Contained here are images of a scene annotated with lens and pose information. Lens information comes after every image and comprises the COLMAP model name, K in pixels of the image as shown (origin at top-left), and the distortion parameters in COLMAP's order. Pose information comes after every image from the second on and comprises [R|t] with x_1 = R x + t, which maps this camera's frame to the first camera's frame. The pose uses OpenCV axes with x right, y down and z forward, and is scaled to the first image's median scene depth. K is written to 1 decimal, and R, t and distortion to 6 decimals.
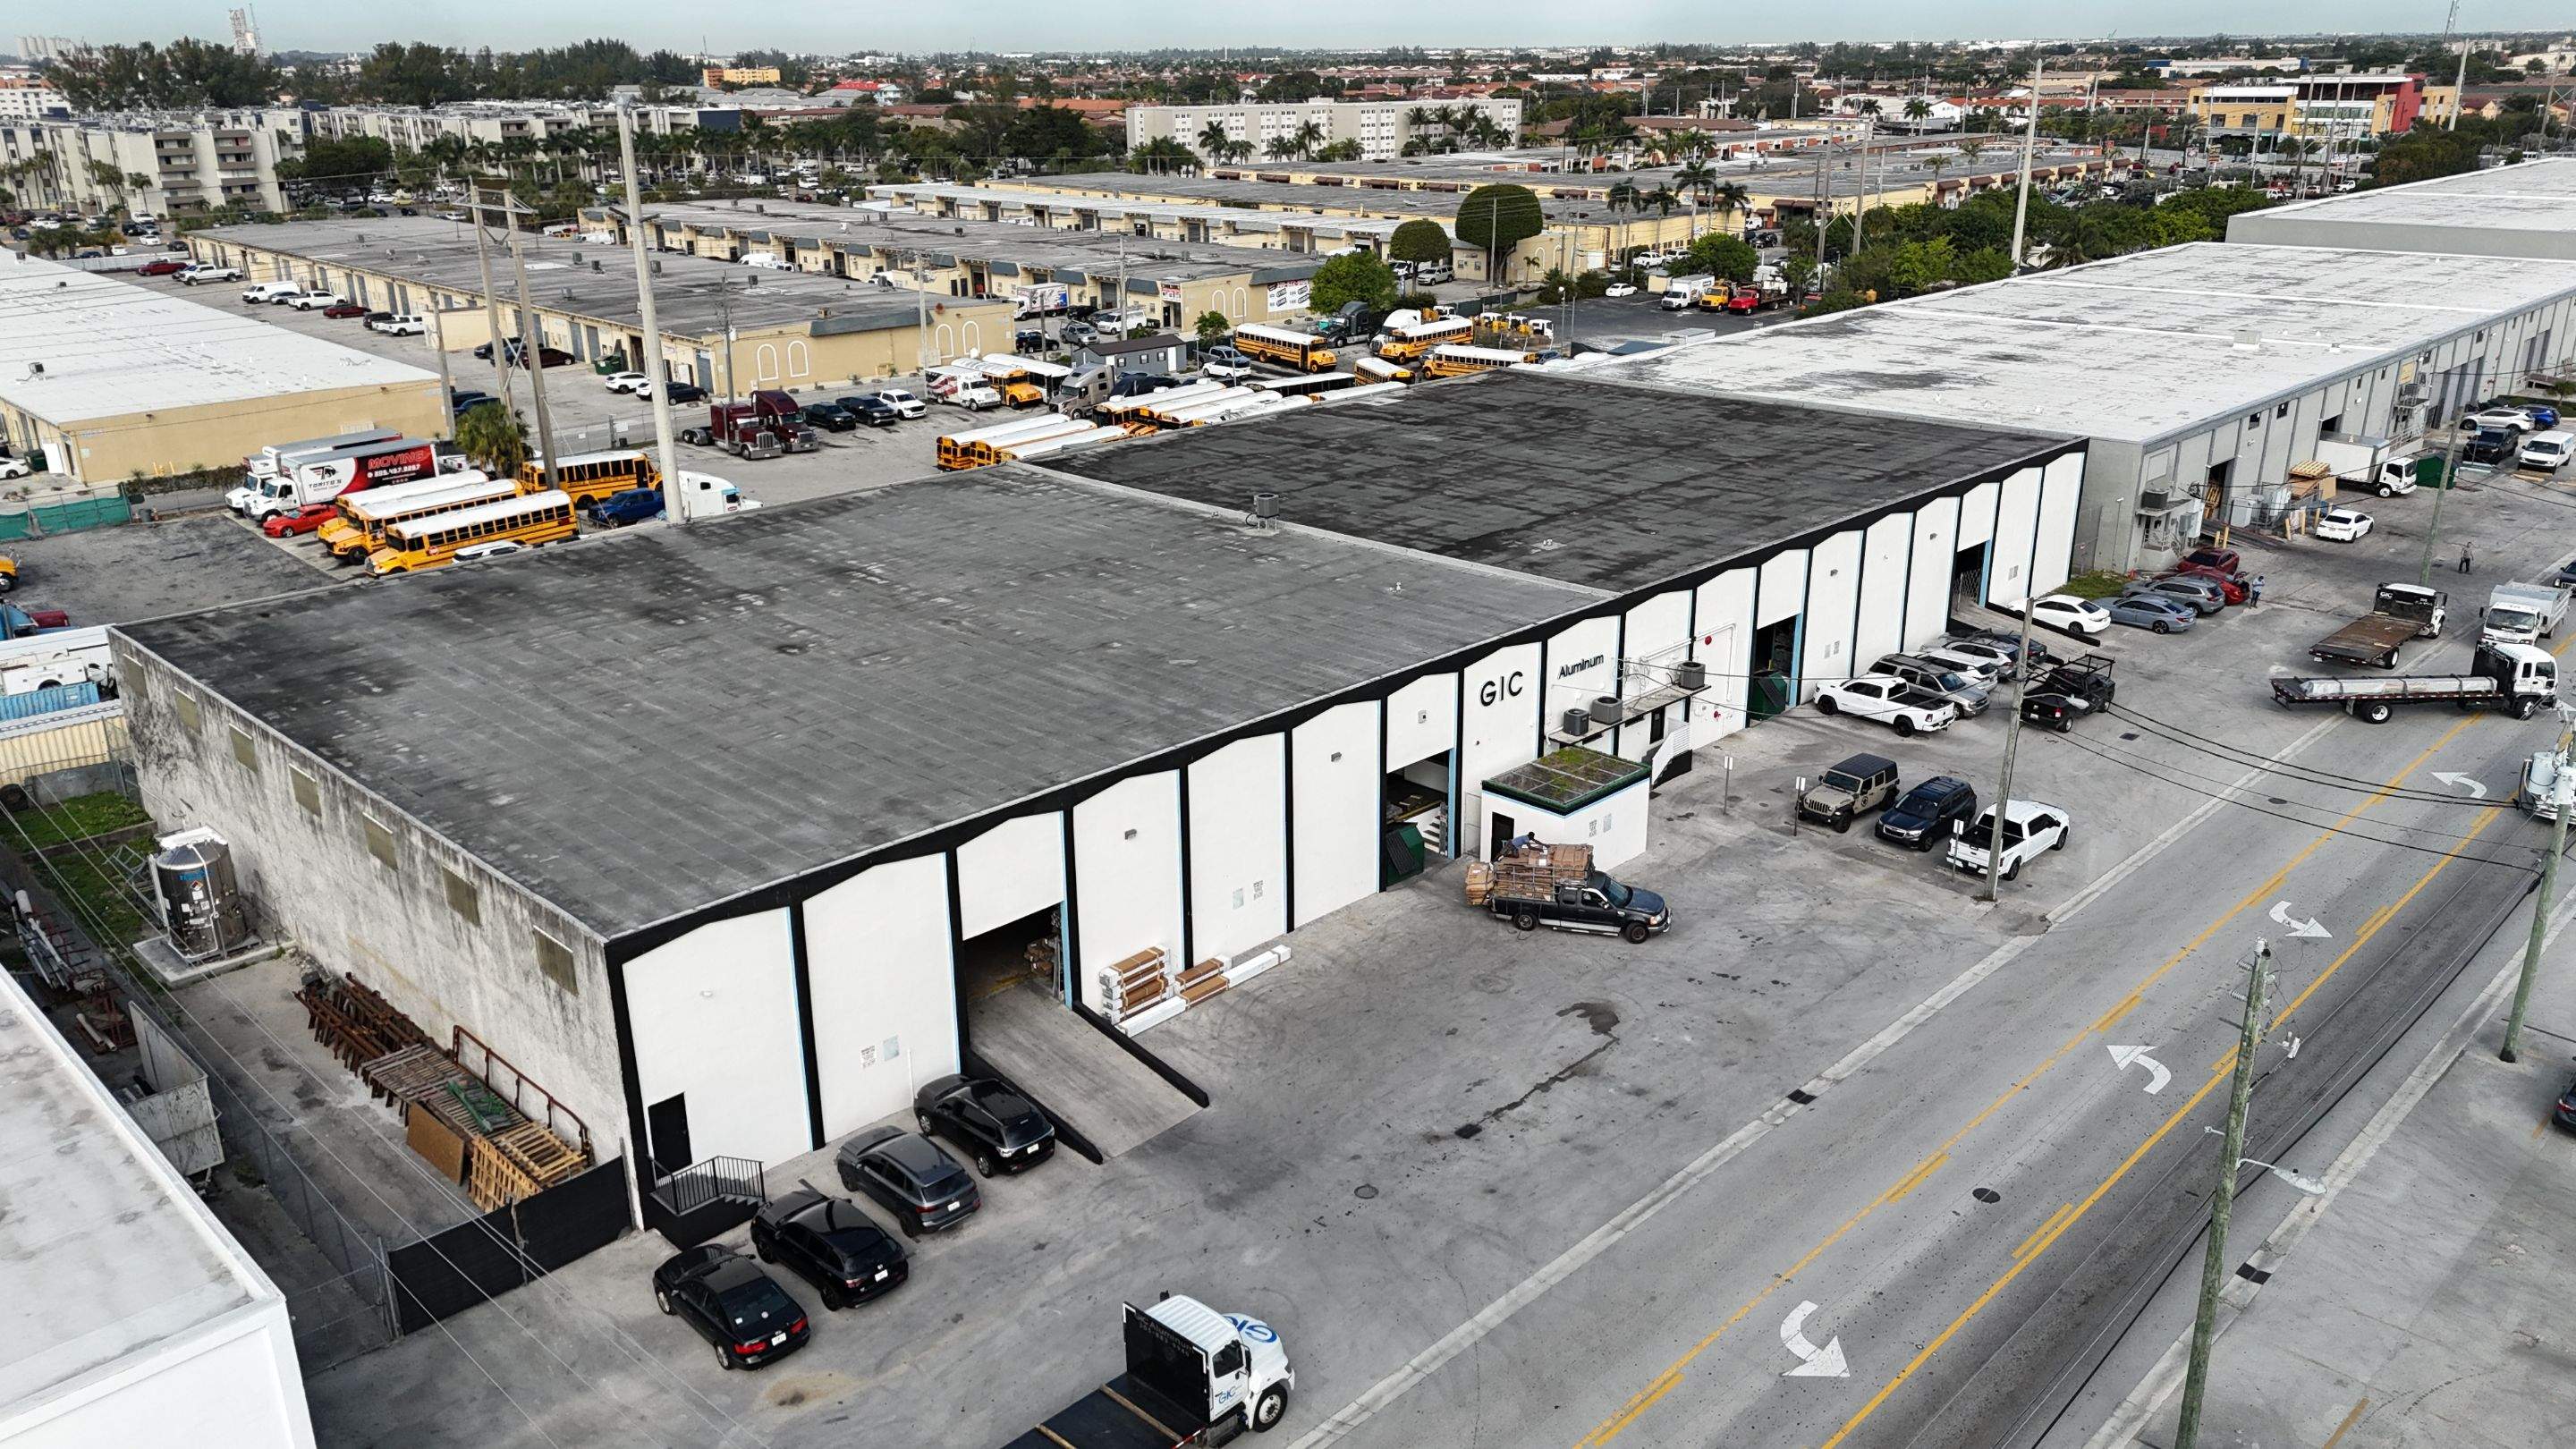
lens RADIAL K [[1914.0, 0, 1292.3], [0, 1914.0, 731.4], [0, 0, 1]] dist [0.072777, -0.045278]
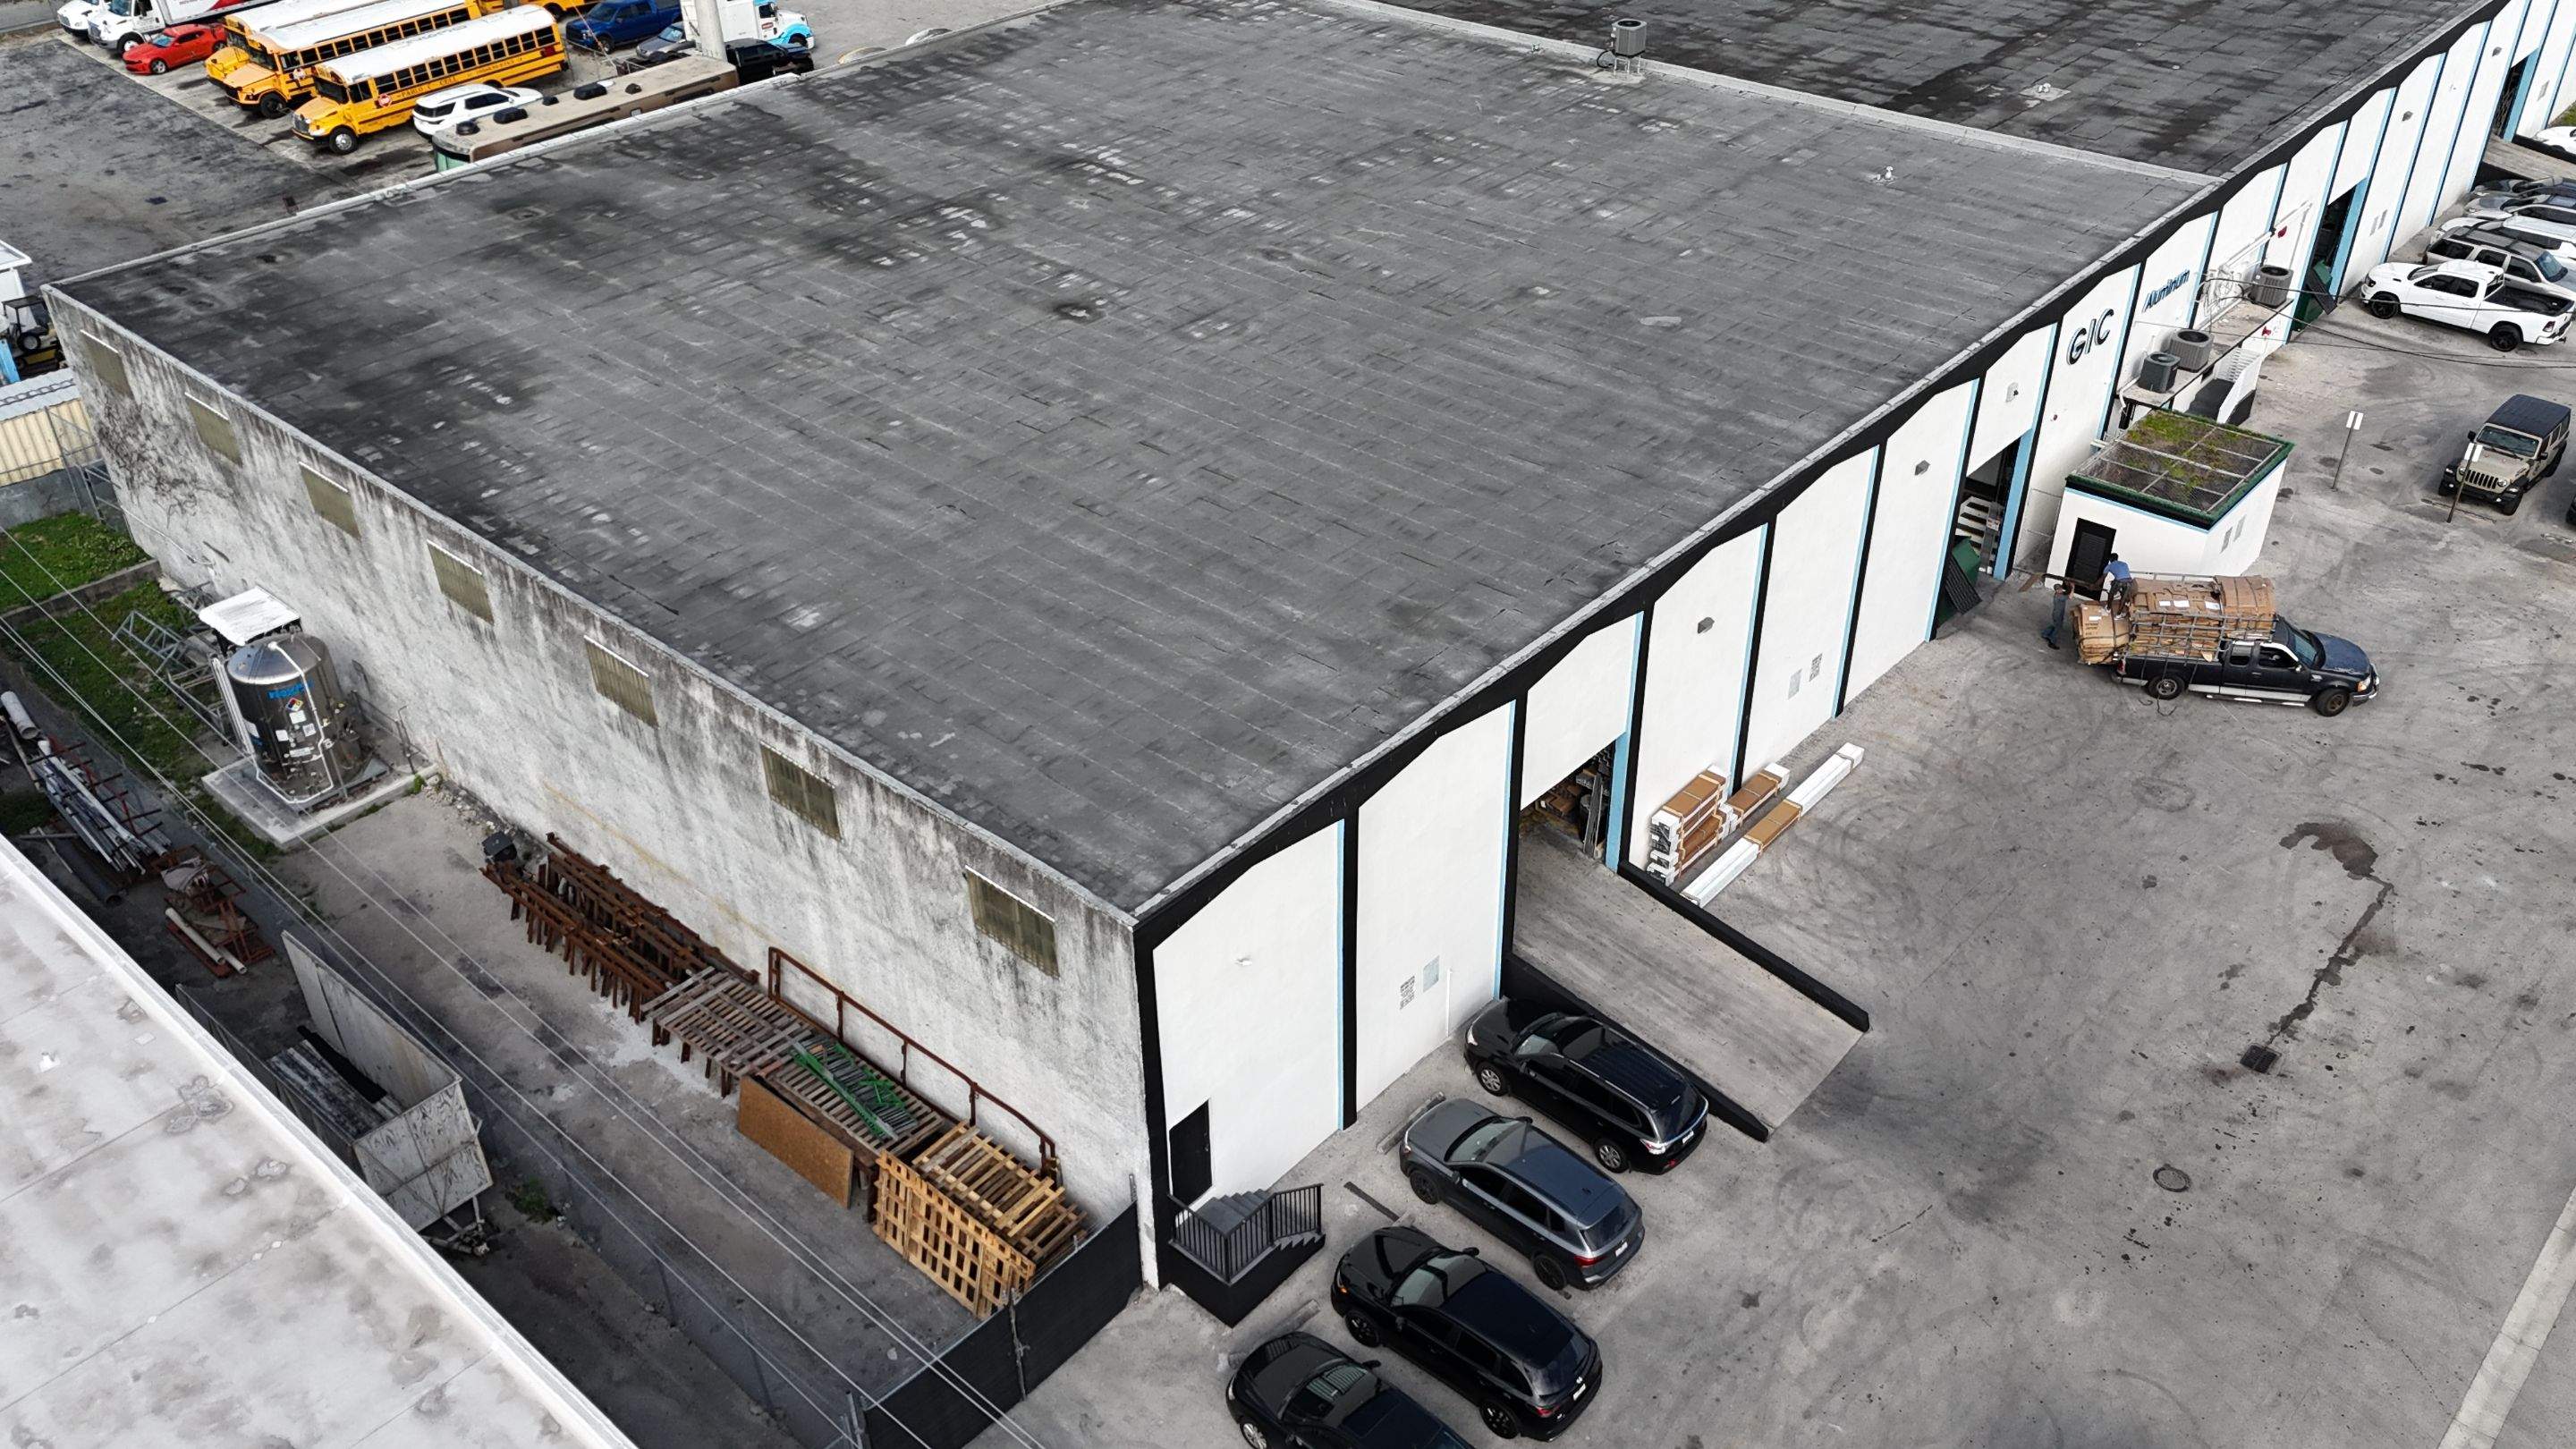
lens RADIAL K [[2076.8, 0, 1282.2], [0, 2076.8, 728.7], [0, 0, 1]] dist [0.086865, -0.081088]
pose [[0.998412, -0.034354, 0.044644, -0.246522], [0.022188, 0.968281, 0.248878, -0.089687], [-0.051777, -0.247492, 0.967505, 0.259618]]
